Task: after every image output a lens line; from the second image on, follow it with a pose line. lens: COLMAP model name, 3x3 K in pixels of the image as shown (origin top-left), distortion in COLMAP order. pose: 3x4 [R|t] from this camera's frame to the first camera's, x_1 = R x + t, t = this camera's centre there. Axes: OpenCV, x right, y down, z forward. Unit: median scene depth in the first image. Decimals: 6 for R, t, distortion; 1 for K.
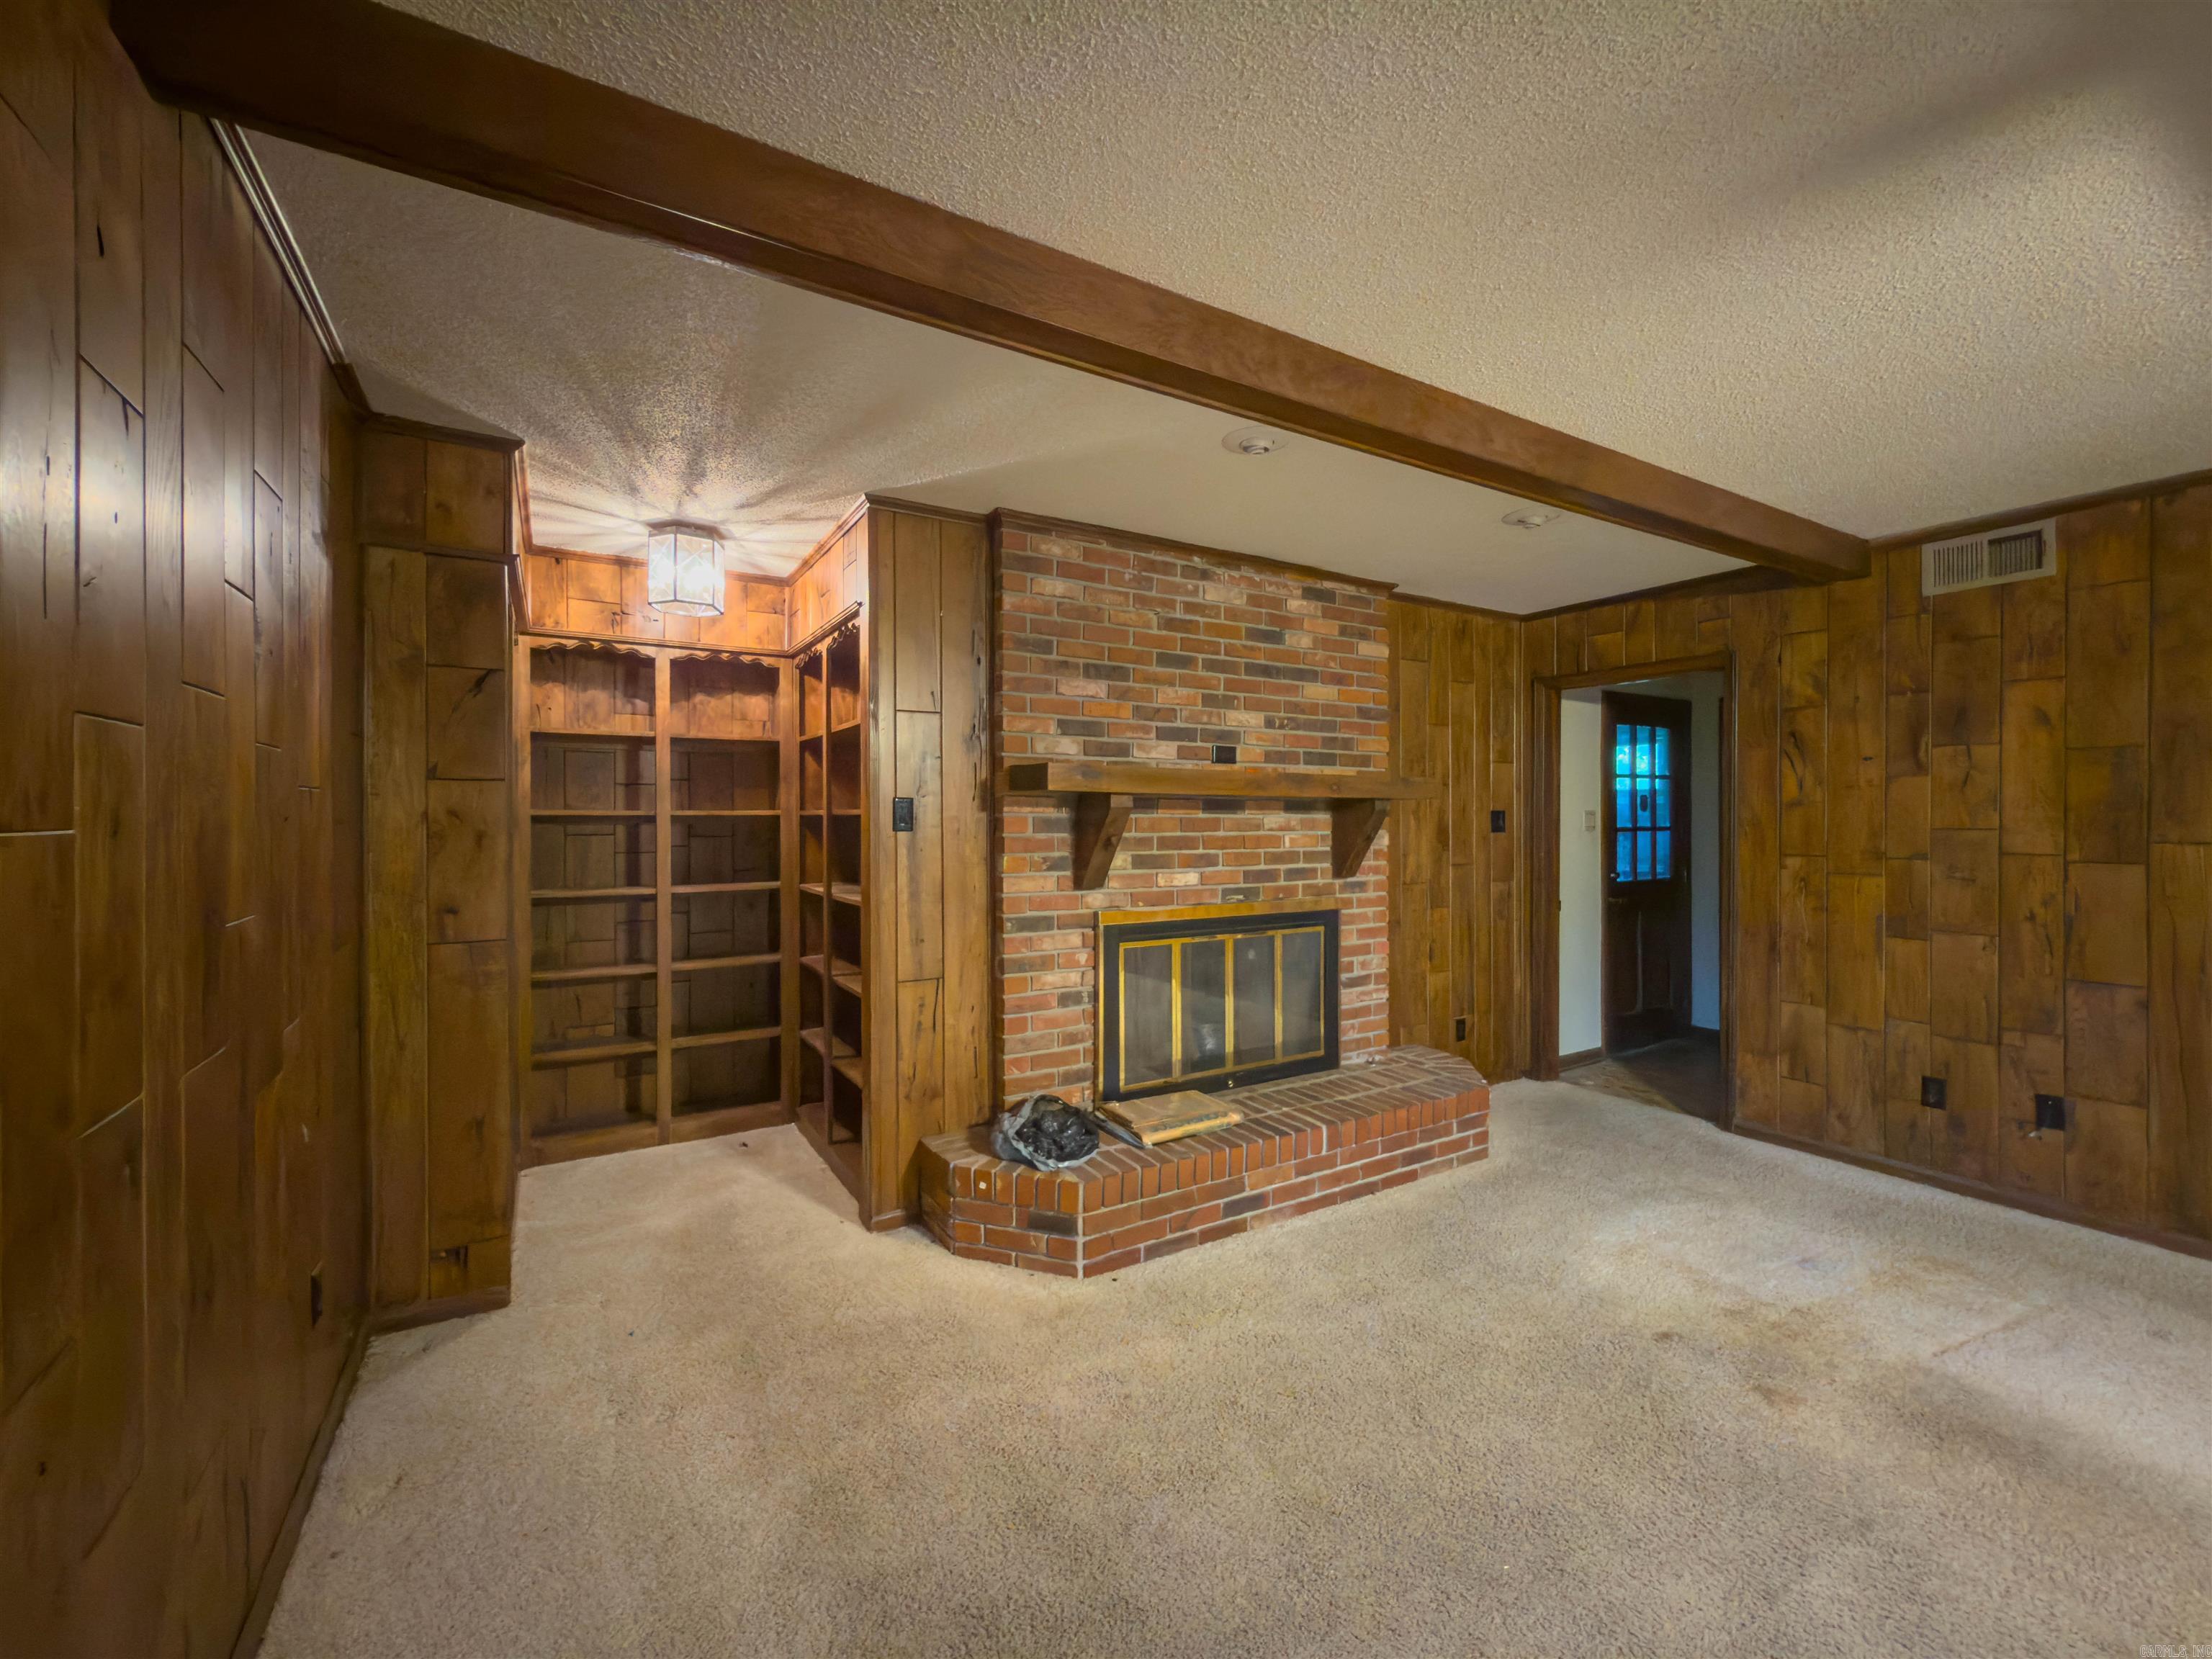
lens RADIAL K [[910.2, 0, 1099.1], [0, 910.2, 819.4], [0, 0, 1]] dist [0.000075, -0.000127]
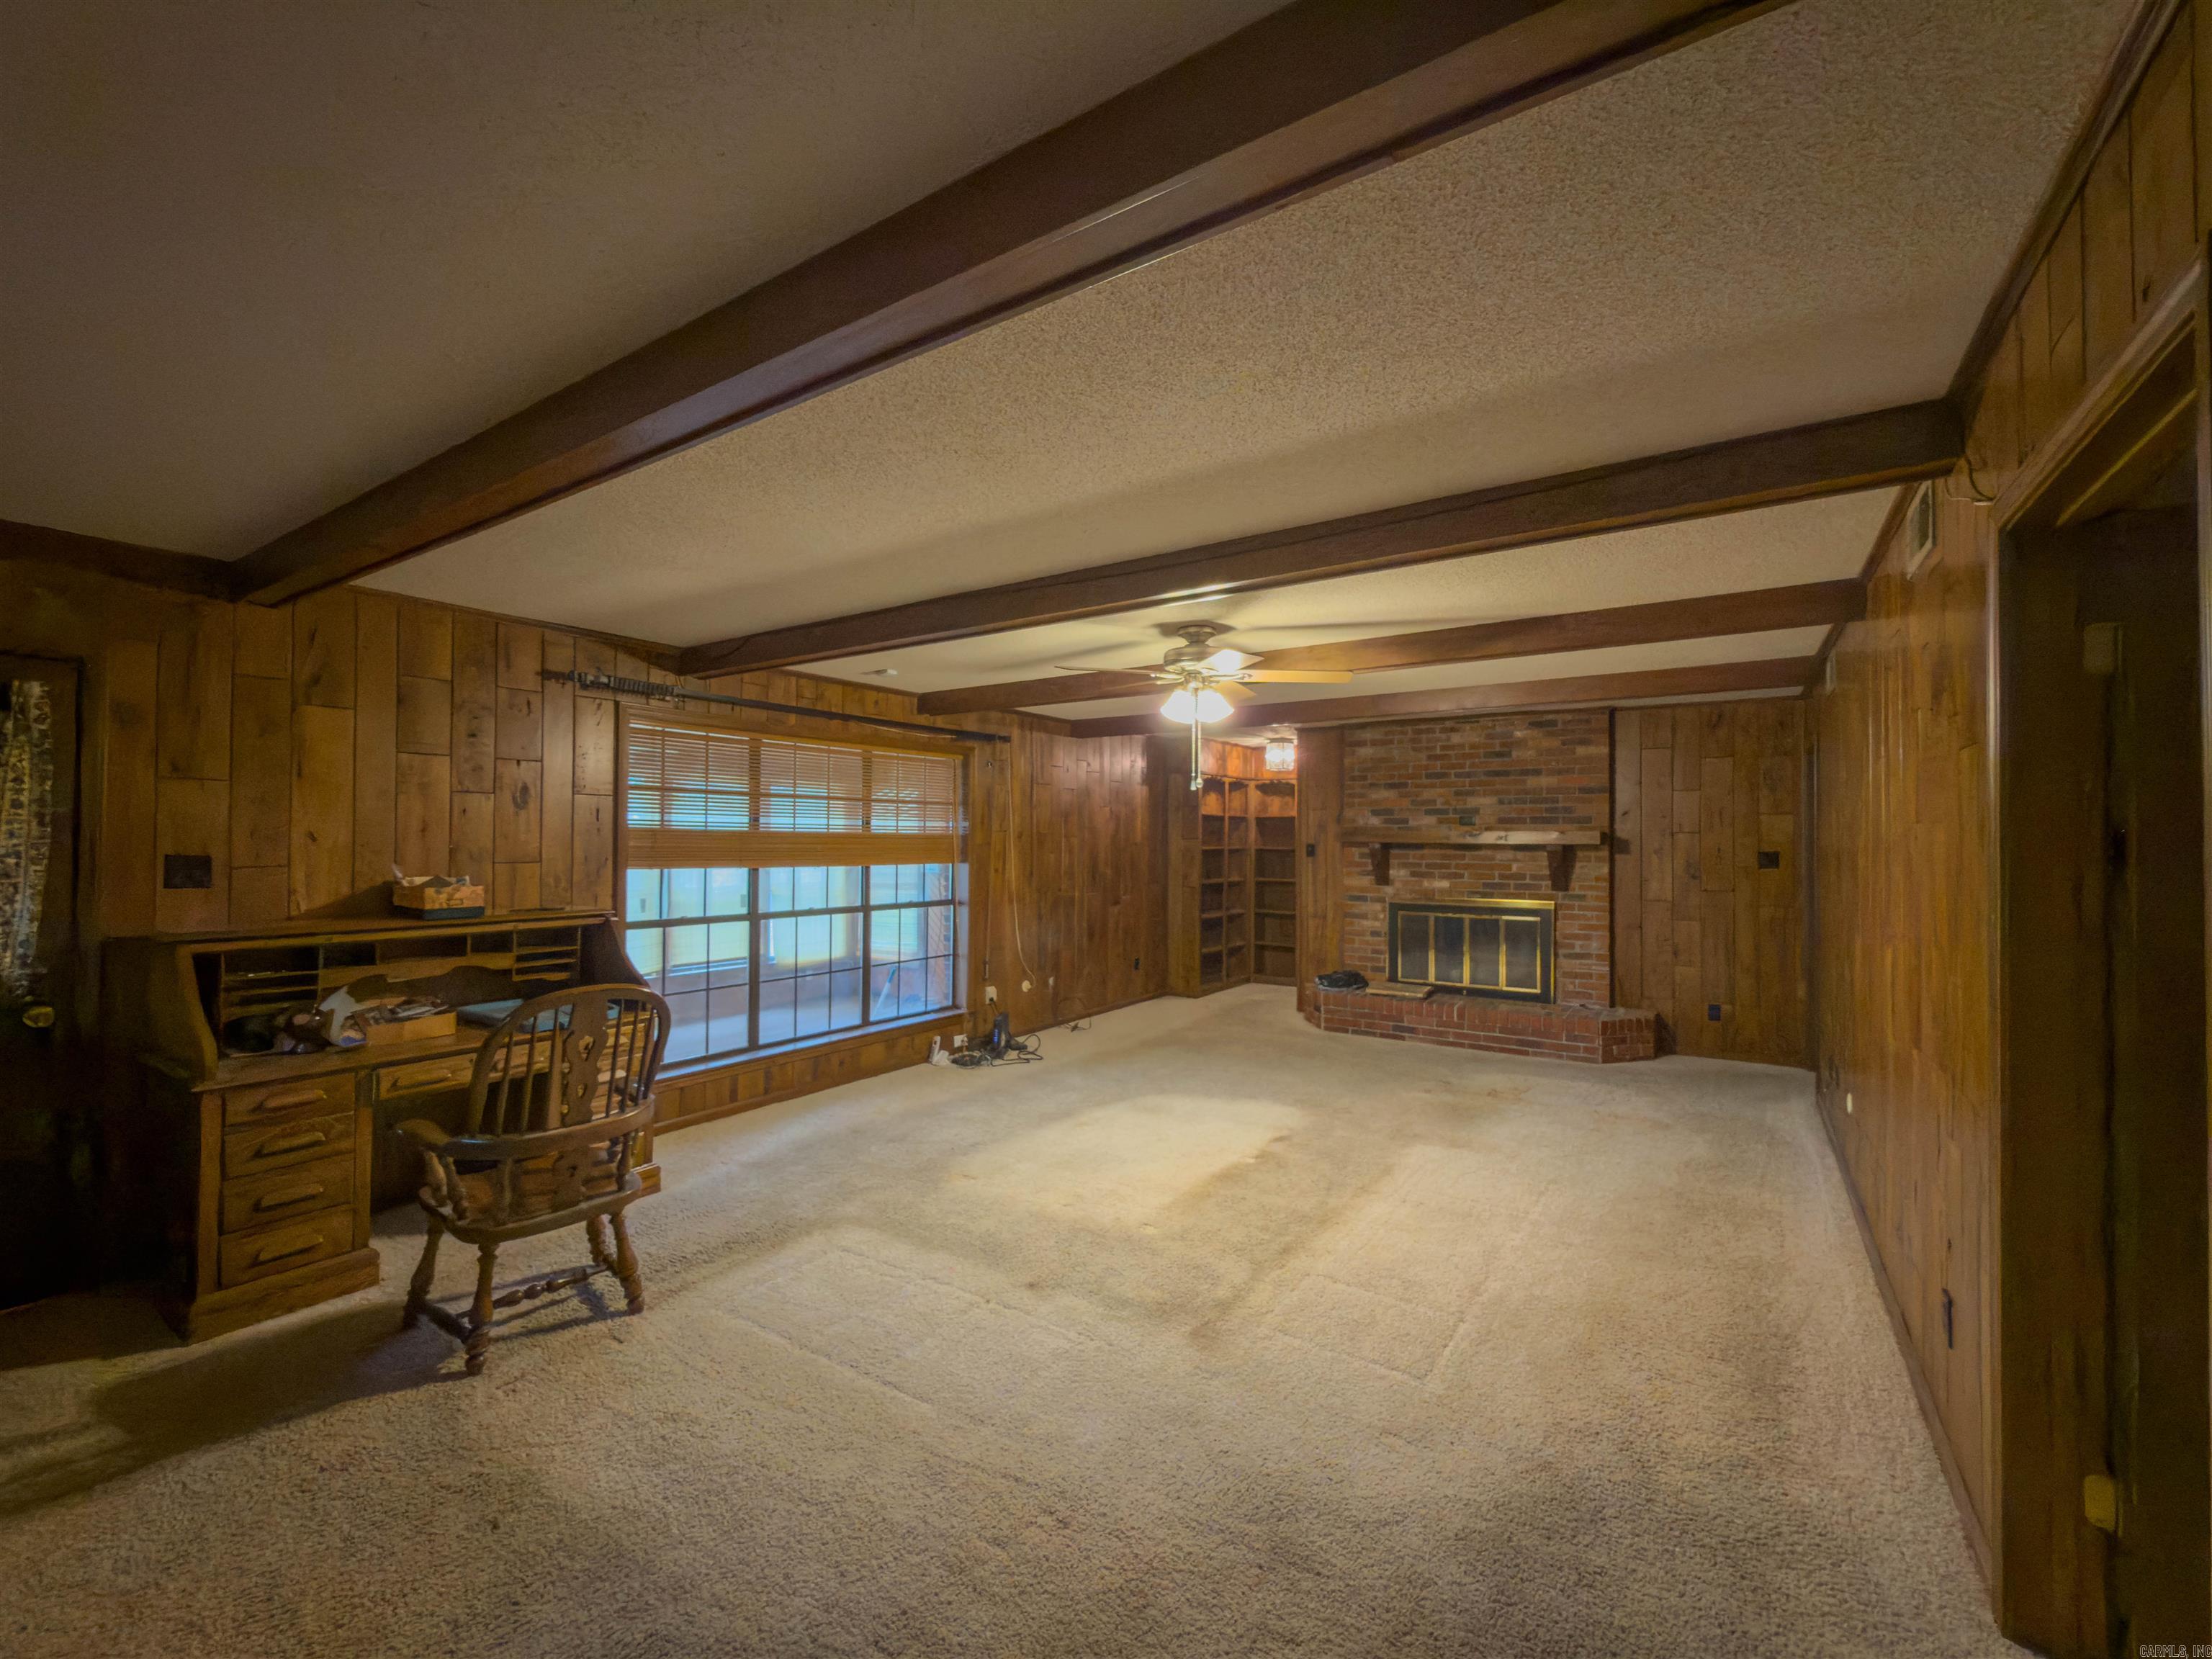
lens RADIAL K [[910.2, 0, 1099.1], [0, 910.2, 819.4], [0, 0, 1]] dist [0.000075, -0.000127]
pose [[0.420072, -0.022181, -0.907220, 1.625912], [-0.010793, 0.999508, -0.029434, -0.009744], [0.907427, 0.022156, 0.419626, -0.531697]]
